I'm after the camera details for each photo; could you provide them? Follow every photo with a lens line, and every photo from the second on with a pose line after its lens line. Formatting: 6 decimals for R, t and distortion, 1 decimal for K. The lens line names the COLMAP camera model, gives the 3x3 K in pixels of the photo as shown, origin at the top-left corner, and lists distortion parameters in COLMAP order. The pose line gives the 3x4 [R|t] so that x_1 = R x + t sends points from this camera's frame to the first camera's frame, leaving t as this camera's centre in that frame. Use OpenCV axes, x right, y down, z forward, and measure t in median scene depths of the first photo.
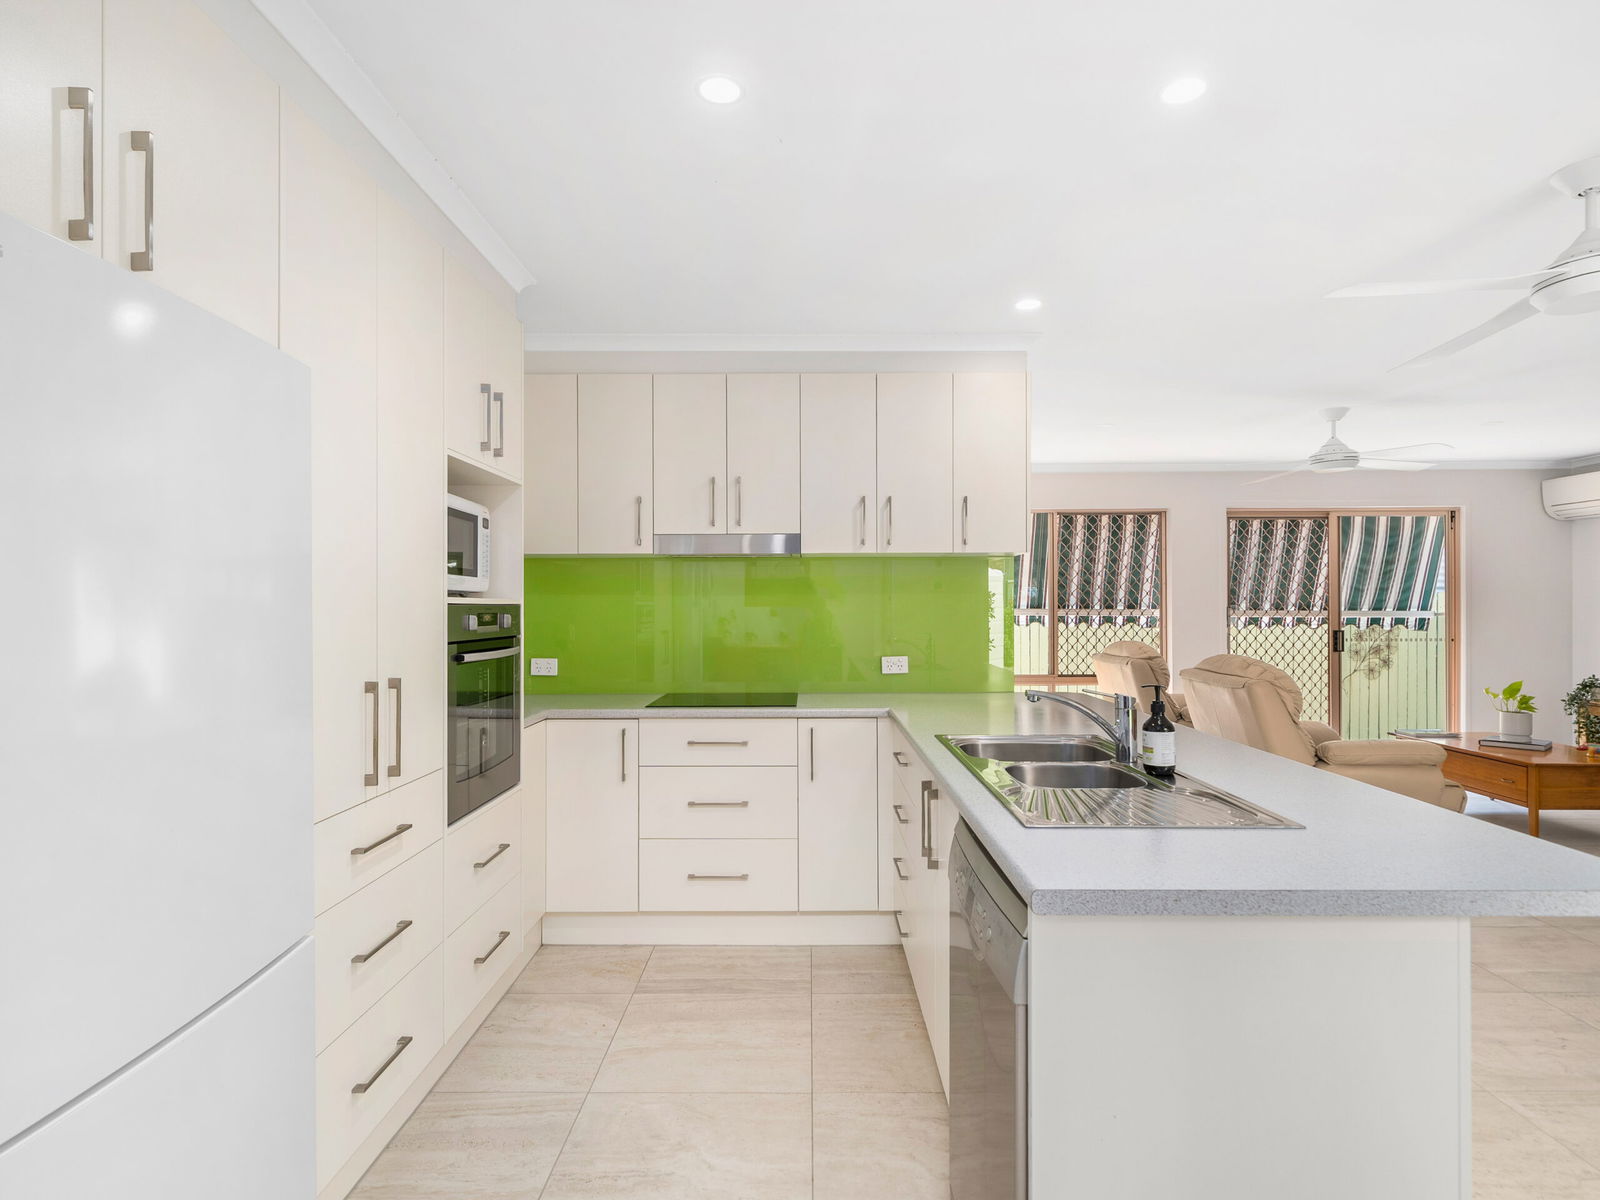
lens RADIAL K [[870.7, 0, 814.5], [0, 870.7, 605.5], [0, 0, 1]] dist [0.001350, 0.004190]
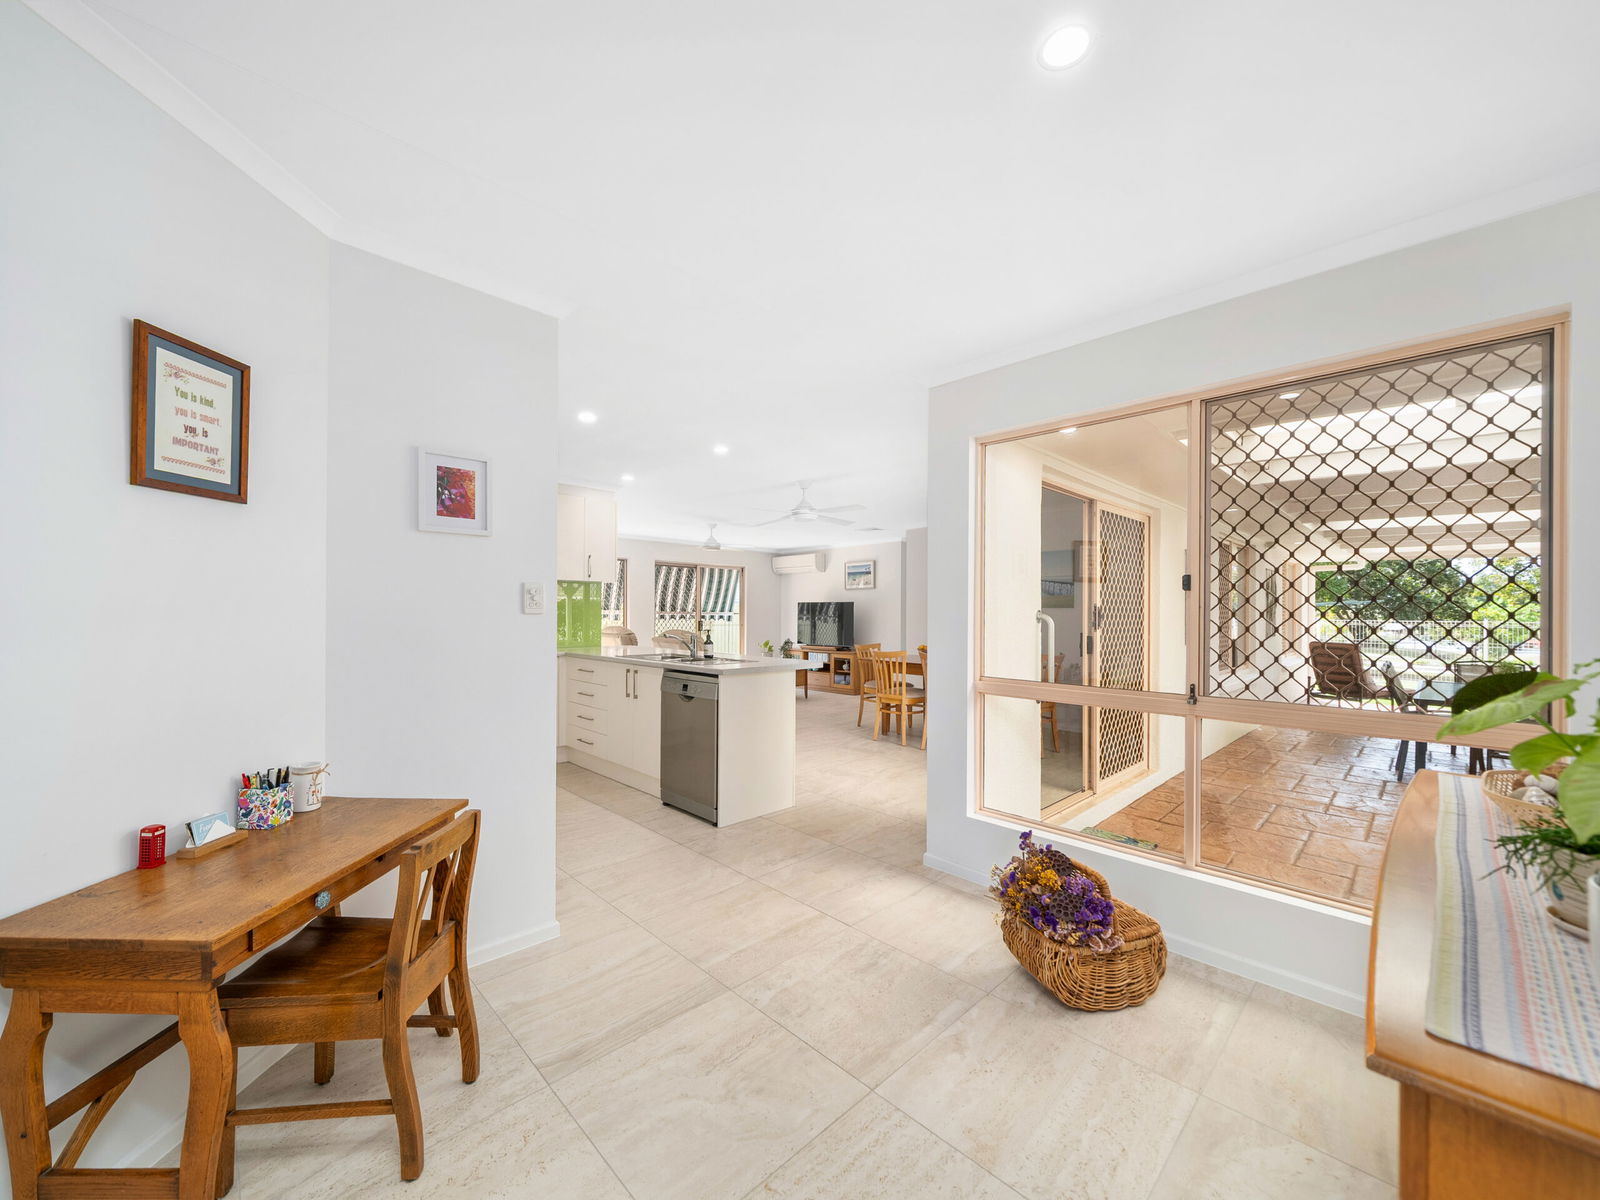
lens RADIAL K [[628.7, 0, 797.7], [0, 628.7, 623.4], [0, 0, 1]] dist [-0.004231, 0.000072]
pose [[0.718369, -0.002120, 0.695659, -0.289813], [-0.011836, 0.999813, 0.015269, 0.008535], [-0.695561, -0.019202, 0.718210, -0.262363]]
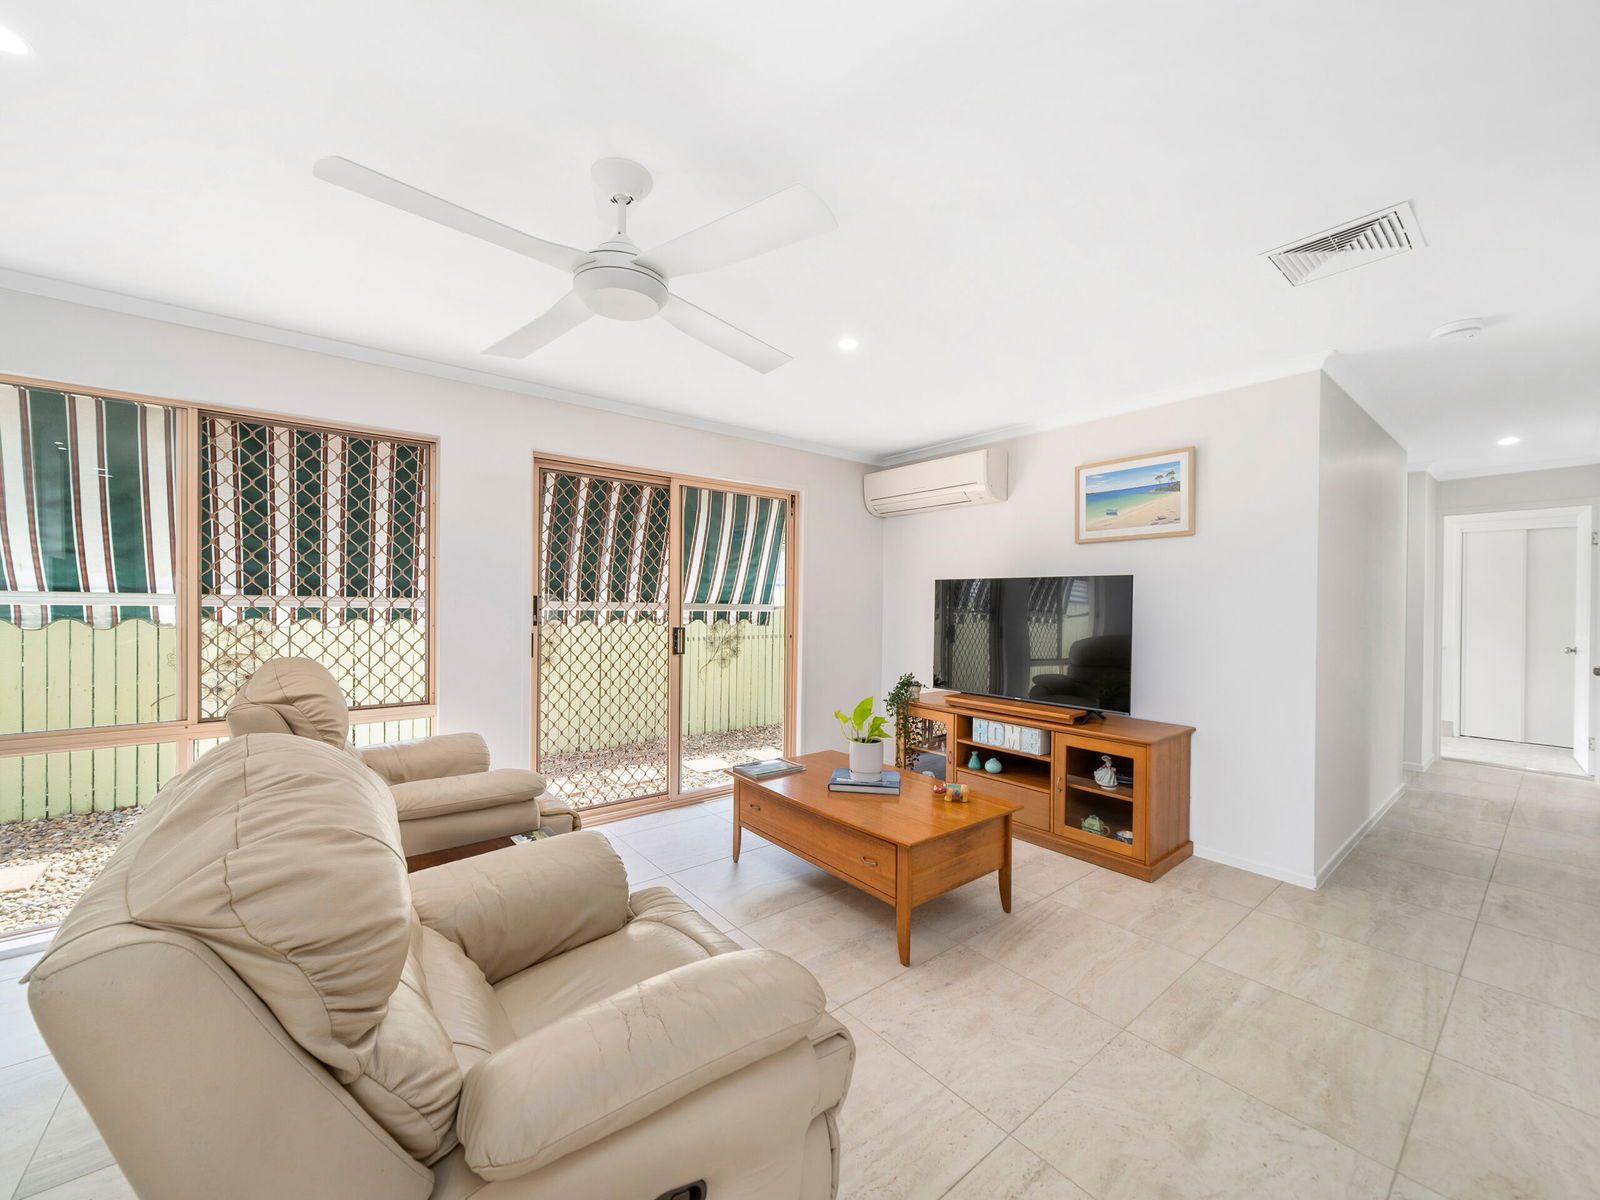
lens RADIAL K [[628.7, 0, 793.5], [0, 628.7, 603.8], [0, 0, 1]] dist [-0.004231, 0.000072]
pose [[0.789732, 0.009295, 0.613382, 0.323610], [-0.013851, 0.999900, 0.002681, 0.003536], [-0.613296, -0.010613, 0.789782, 0.470702]]
